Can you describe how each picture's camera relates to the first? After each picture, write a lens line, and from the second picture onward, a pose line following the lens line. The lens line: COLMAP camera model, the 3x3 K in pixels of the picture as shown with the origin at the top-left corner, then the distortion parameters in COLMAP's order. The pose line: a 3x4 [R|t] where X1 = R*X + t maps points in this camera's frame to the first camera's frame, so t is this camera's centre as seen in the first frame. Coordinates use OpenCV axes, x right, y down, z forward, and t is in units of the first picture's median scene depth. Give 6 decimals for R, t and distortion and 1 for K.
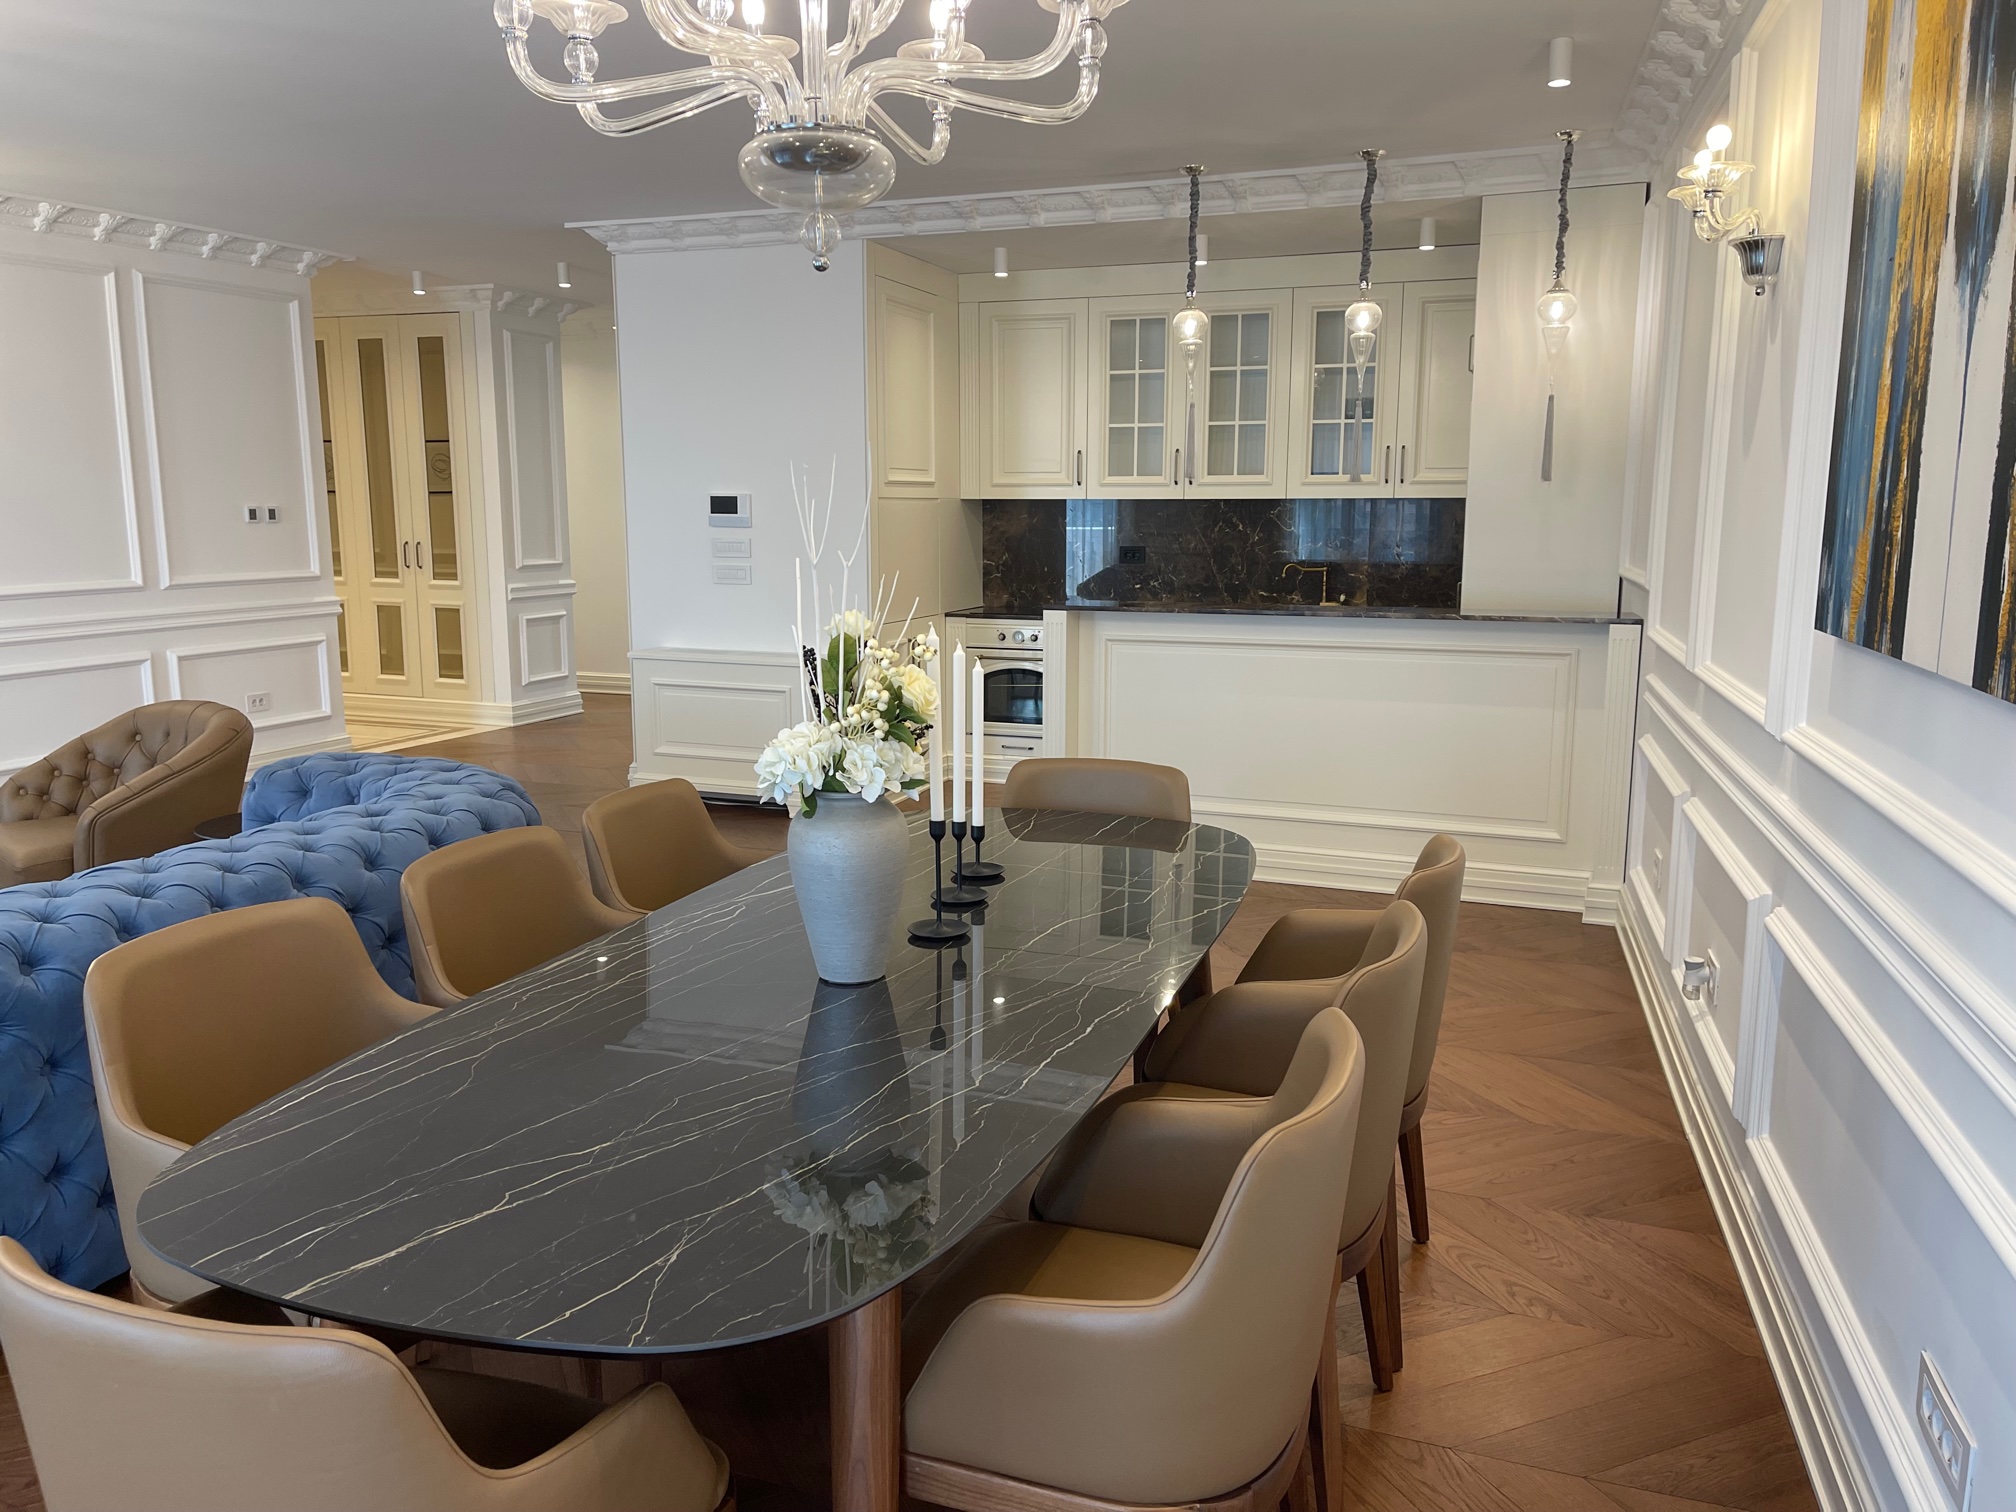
lens RADIAL K [[1515.0, 0, 1003.3], [0, 1515.0, 758.6], [0, 0, 1]] dist [0.069840, -0.084219]
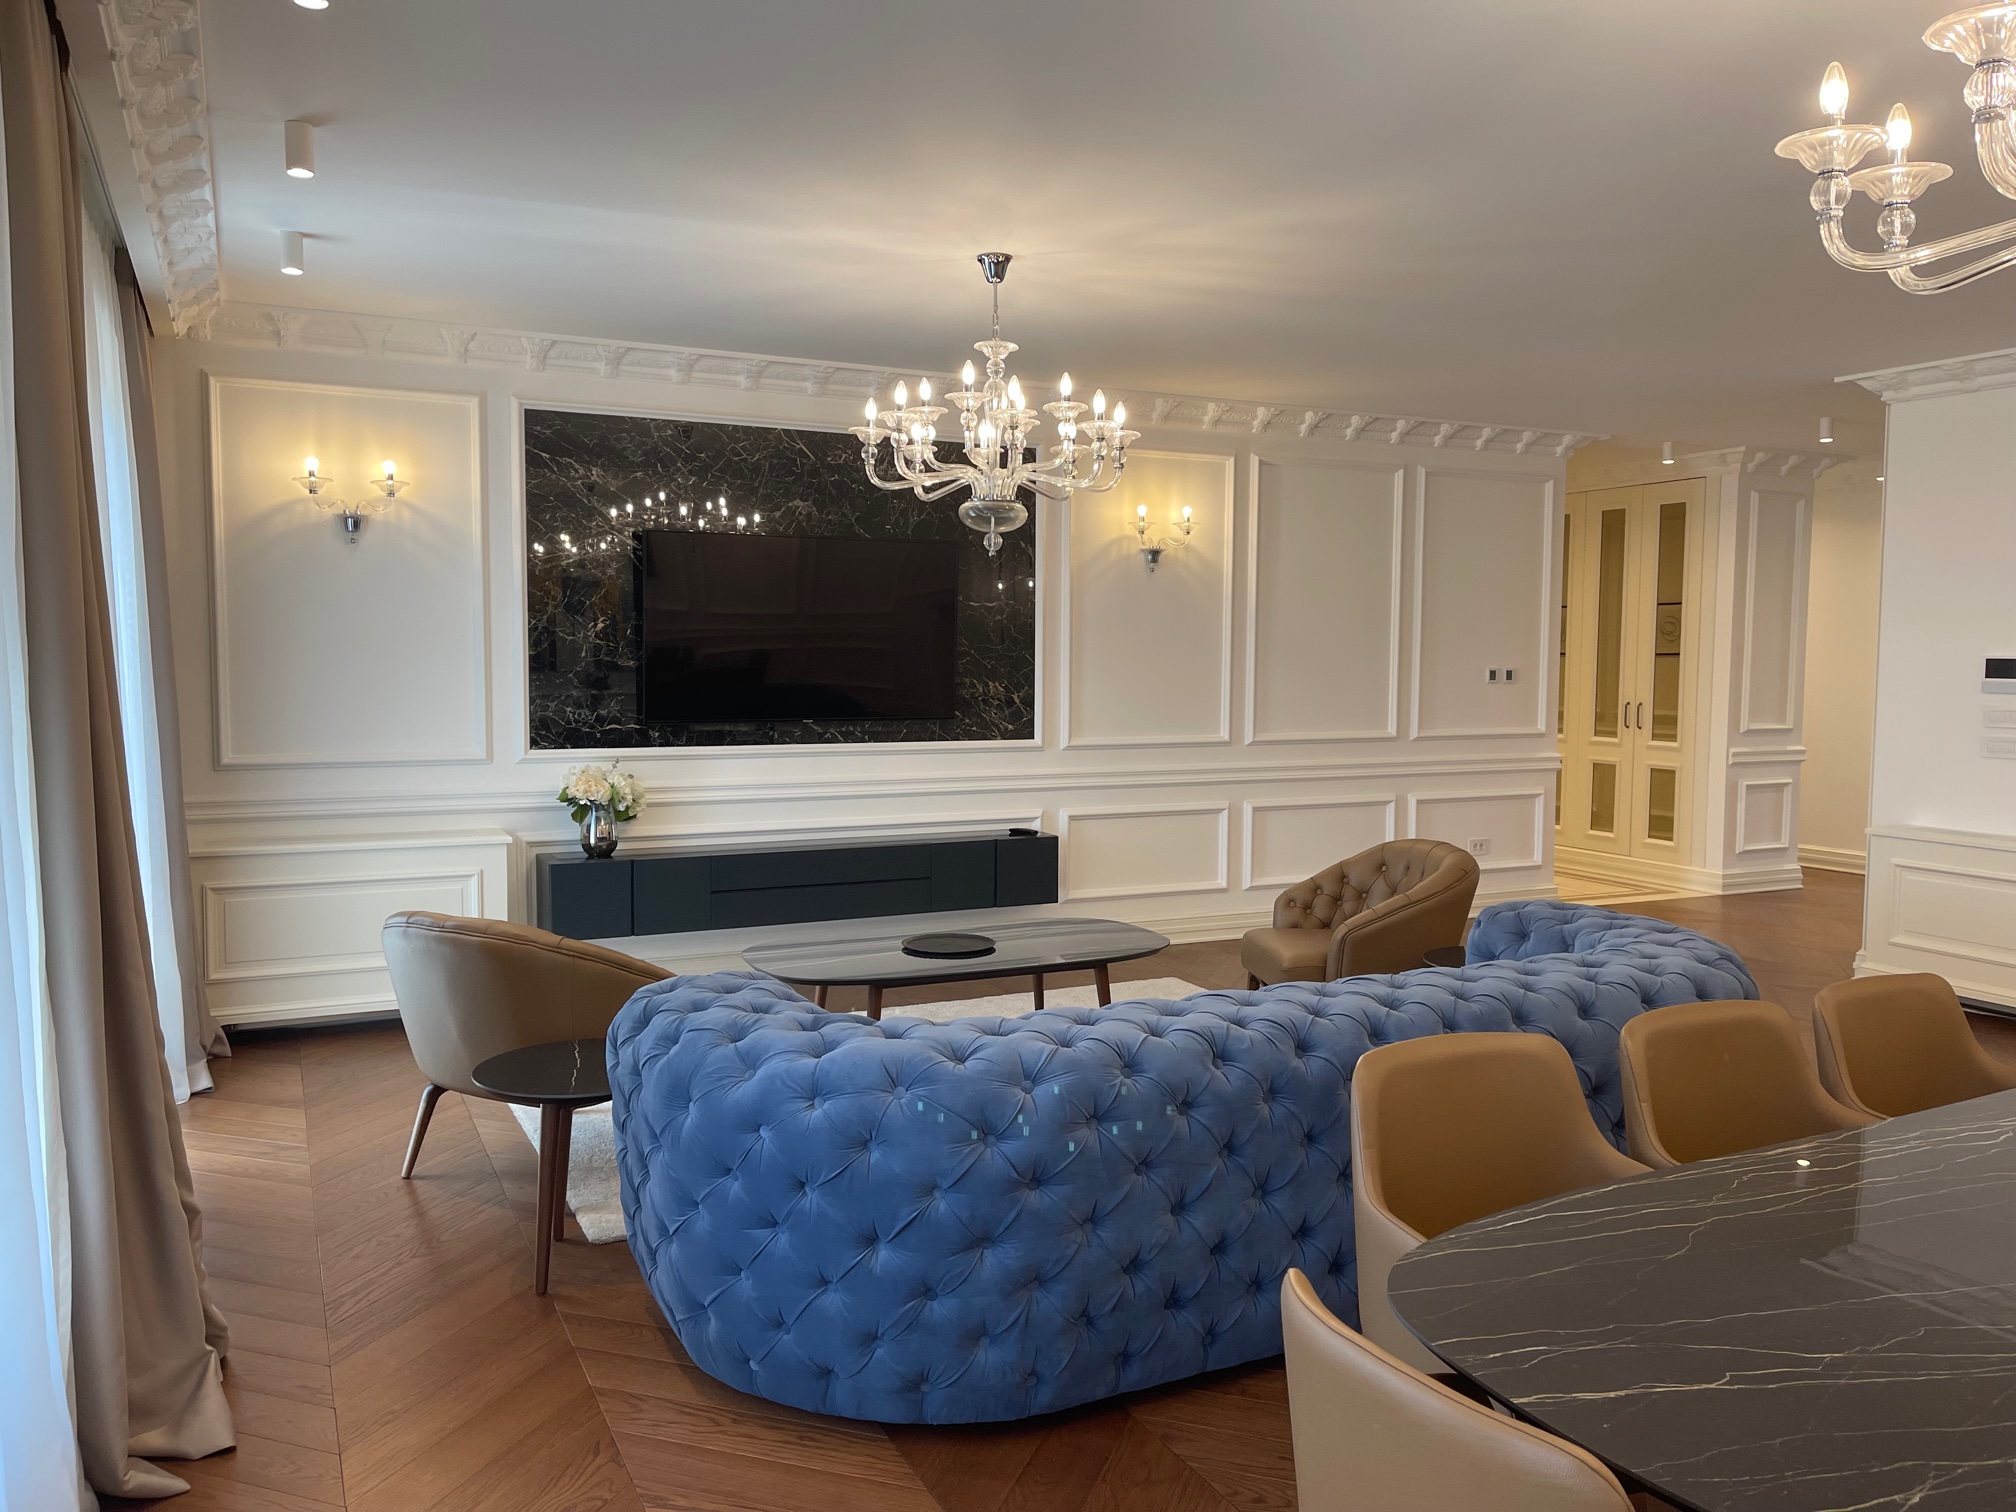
lens RADIAL K [[1515.0, 0, 1027.5], [0, 1515.0, 754.0], [0, 0, 1]] dist [0.069840, -0.084219]
pose [[0.739893, 0.047426, -0.671051, -0.003603], [-0.118352, 0.991130, -0.060446, 0.001230], [0.662232, 0.124144, 0.738943, -0.015553]]
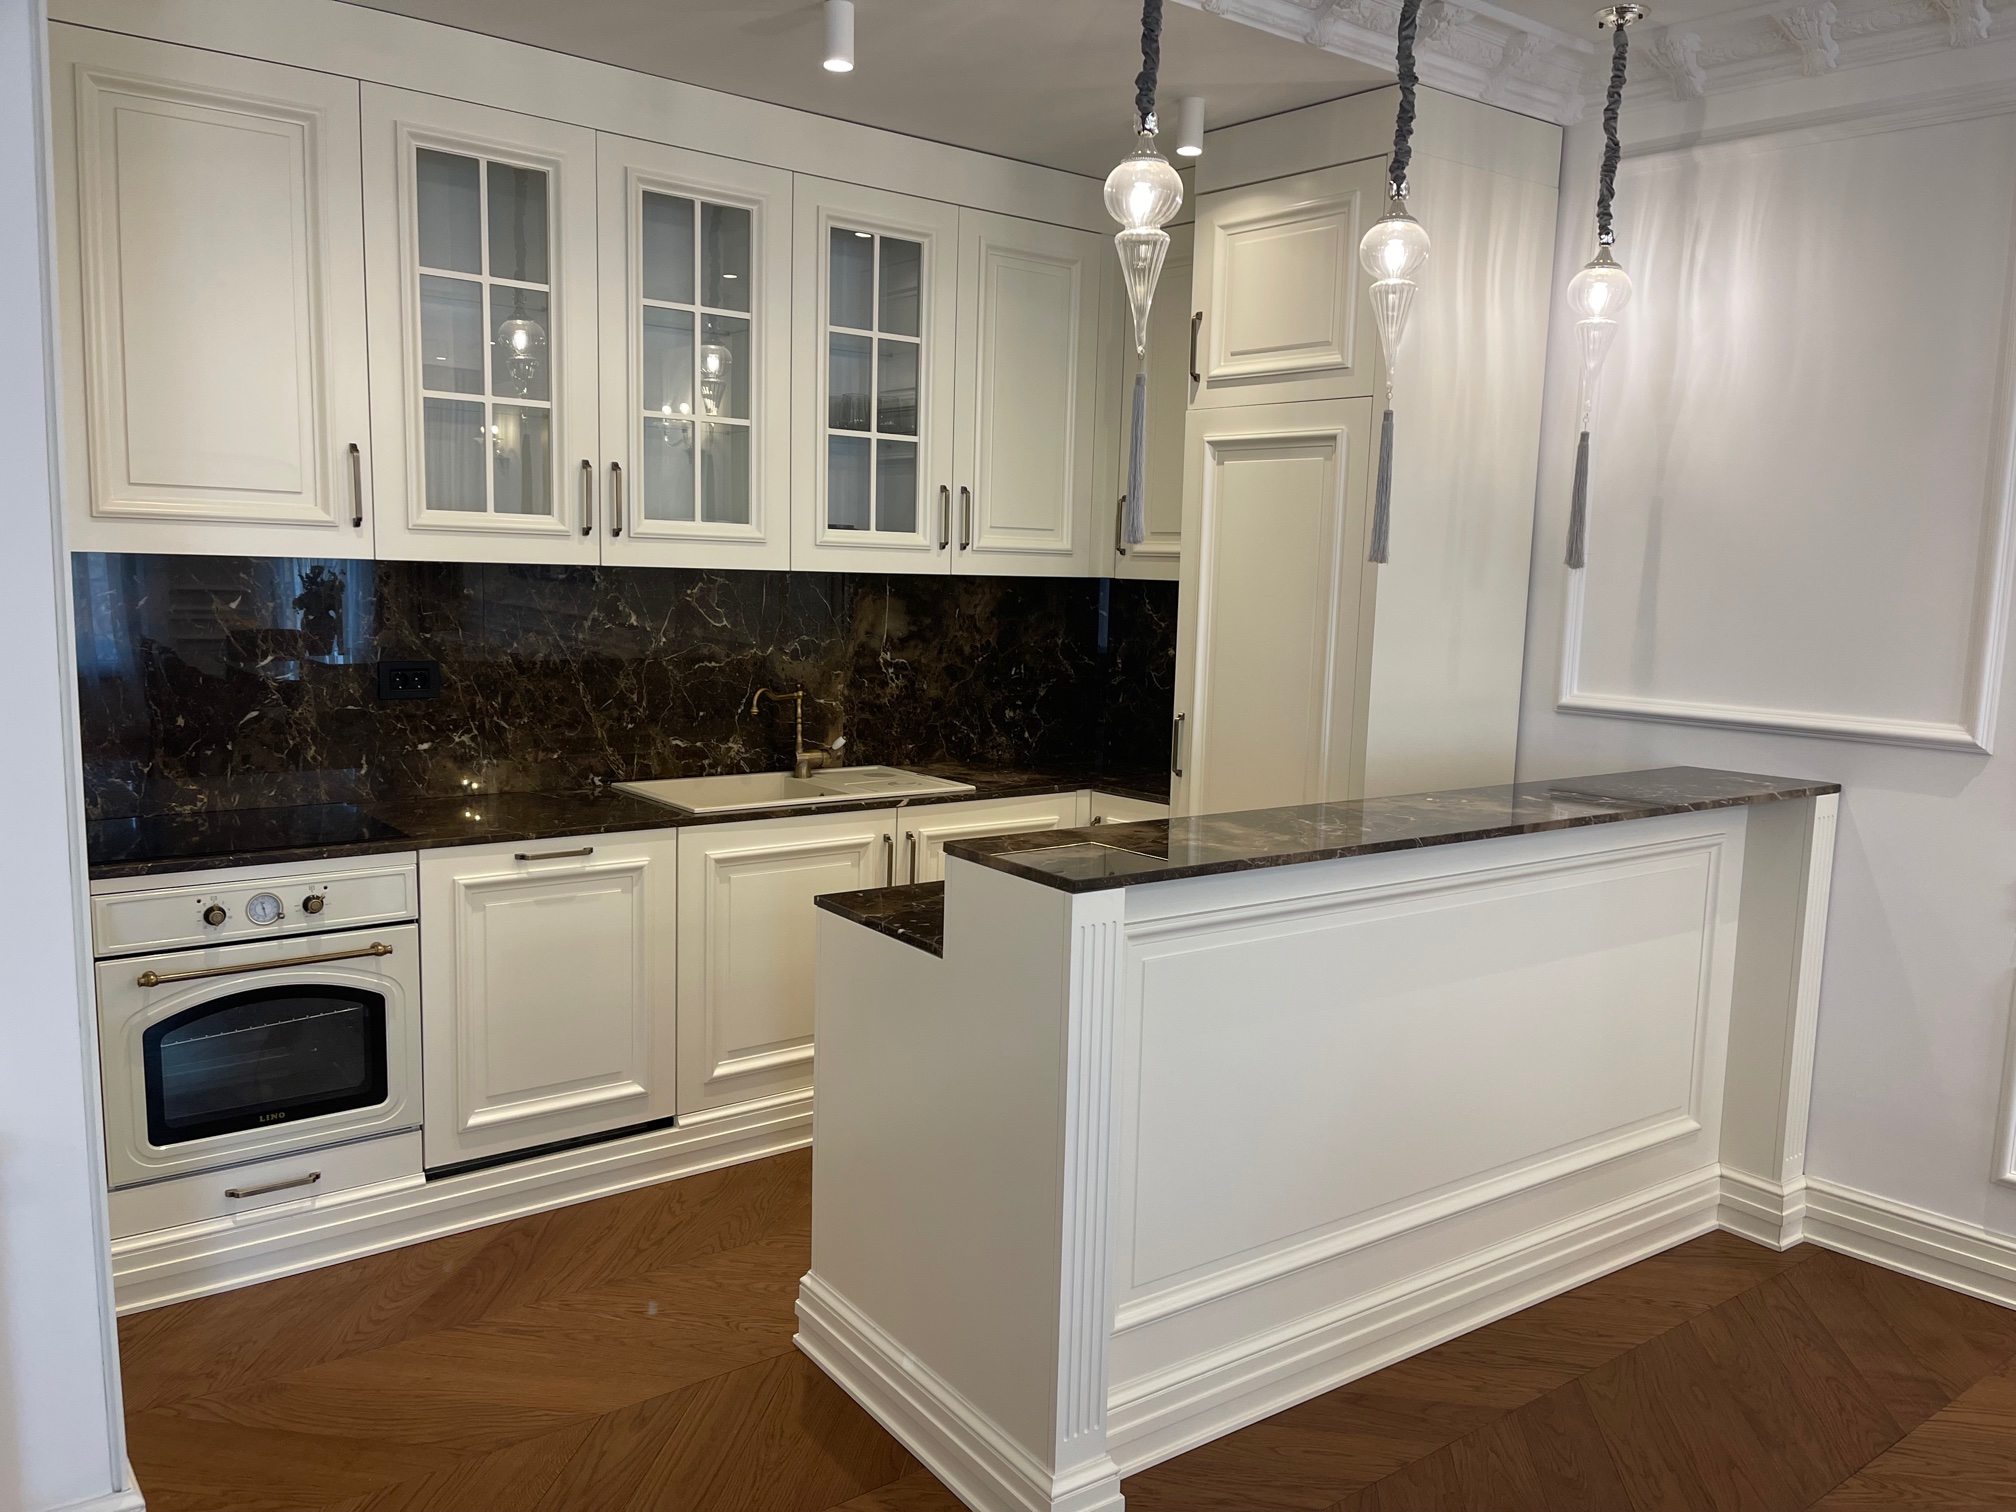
lens RADIAL K [[1515.0, 0, 1029.4], [0, 1515.0, 771.4], [0, 0, 1]] dist [0.069840, -0.084219]
pose [[0.520615, -0.103000, 0.847556, -0.239528], [0.116182, 0.992009, 0.049190, -0.122473], [-0.845850, 0.072862, 0.528421, 0.680974]]
